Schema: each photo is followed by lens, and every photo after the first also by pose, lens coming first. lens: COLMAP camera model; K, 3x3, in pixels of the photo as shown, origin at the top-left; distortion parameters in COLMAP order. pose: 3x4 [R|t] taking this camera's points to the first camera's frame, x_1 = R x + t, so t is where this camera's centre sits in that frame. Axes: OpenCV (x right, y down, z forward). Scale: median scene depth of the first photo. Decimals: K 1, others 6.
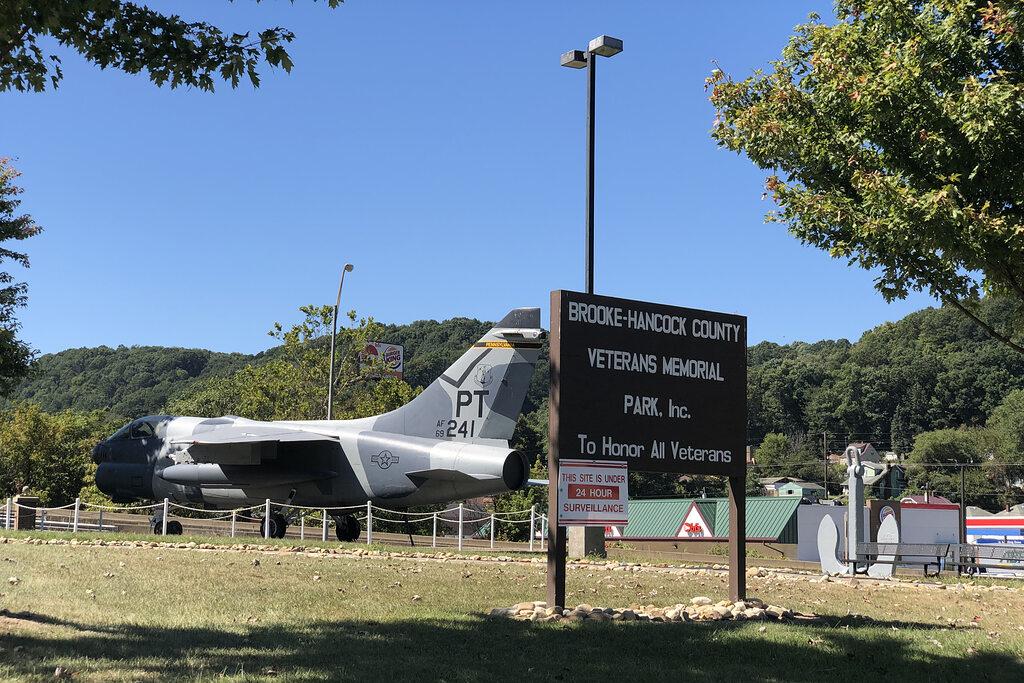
lens RADIAL K [[1532.8, 0, 511.9], [0, 1532.8, 341.4], [0, 0, 1]] dist [-0.005597, 0.000000]
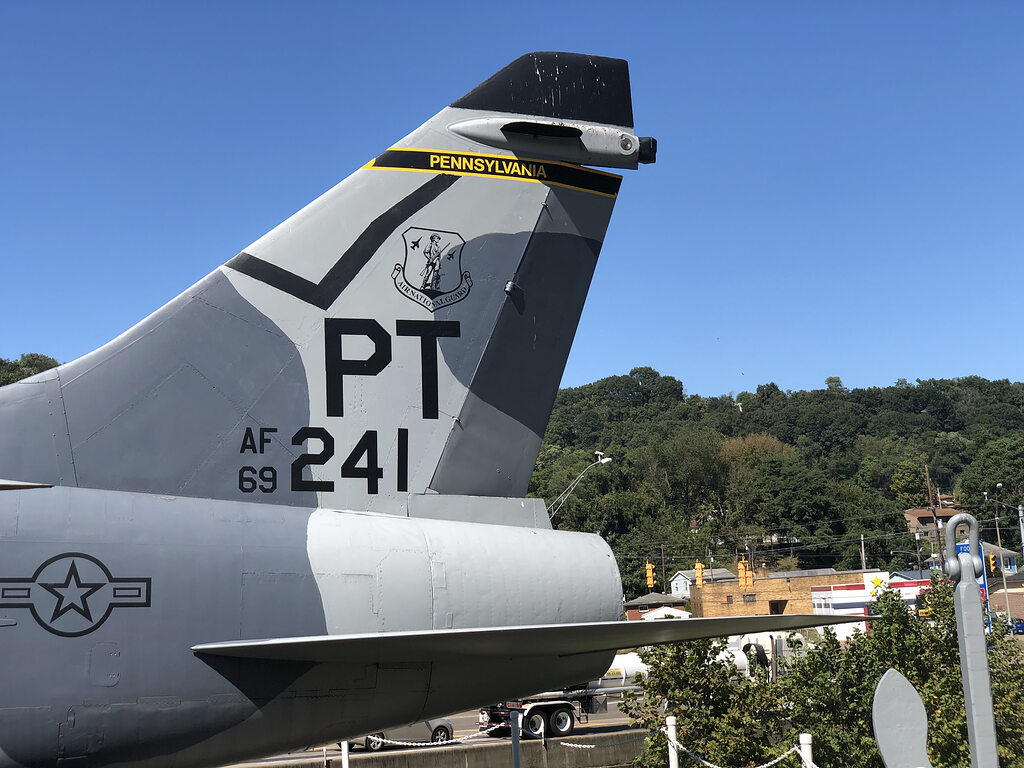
lens RADIAL K [[1538.7, 0, 512.1], [0, 1538.7, 383.4], [0, 0, 1]] dist [0.007229, 0.000000]
pose [[0.611694, 0.052979, 0.789318, -0.226970], [-0.027564, 0.998577, -0.045662, 0.055169], [-0.790614, 0.006175, 0.612284, 0.815963]]
